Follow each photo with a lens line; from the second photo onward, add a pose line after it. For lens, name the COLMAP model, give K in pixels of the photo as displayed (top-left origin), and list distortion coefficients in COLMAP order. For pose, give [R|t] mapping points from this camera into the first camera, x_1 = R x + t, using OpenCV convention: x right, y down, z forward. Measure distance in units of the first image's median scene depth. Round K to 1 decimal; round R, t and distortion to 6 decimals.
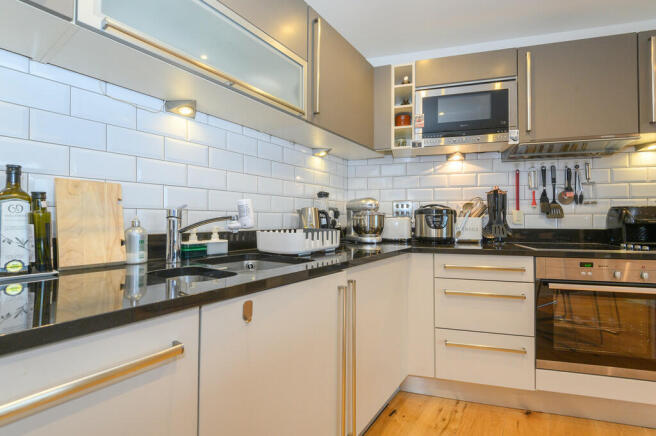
lens RADIAL K [[295.5, 0, 329.7], [0, 295.5, 214.2], [0, 0, 1]] dist [-0.000007, -0.003155]
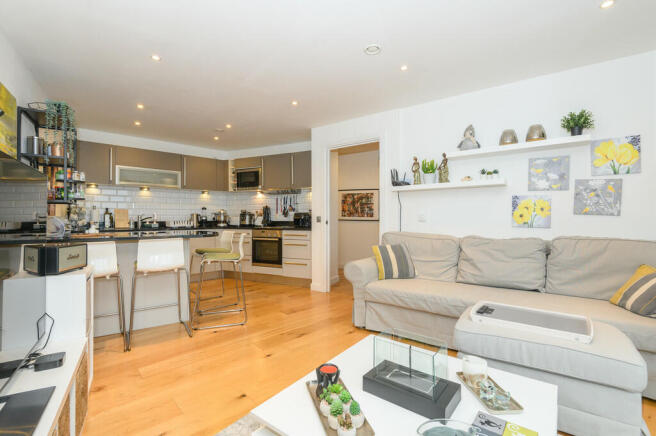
lens RADIAL K [[295.5, 0, 331.6], [0, 295.5, 217.2], [0, 0, 1]] dist [-0.000007, -0.003155]
pose [[0.986164, -0.002318, -0.165758, 1.612159], [0.005044, 0.999859, 0.016026, -0.025633], [0.165698, -0.016640, 0.986036, -1.517362]]
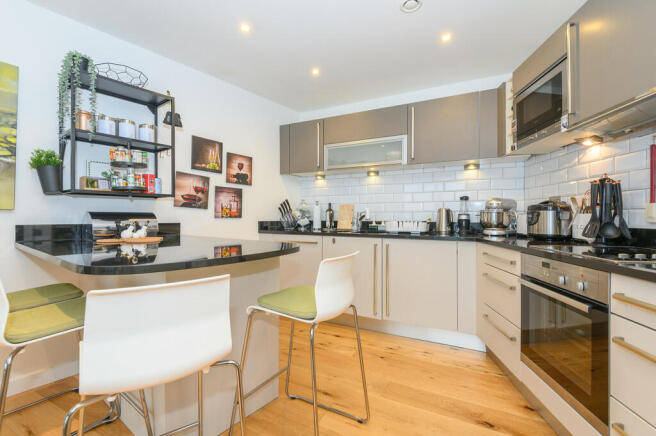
lens RADIAL K [[295.5, 0, 325.4], [0, 295.5, 211.5], [0, 0, 1]] dist [-0.000007, -0.003155]
pose [[0.142663, -0.016697, -0.989630, 1.289801], [0.016005, 0.999766, -0.014561, 0.006025], [0.989642, -0.013762, 0.142897, 0.144260]]
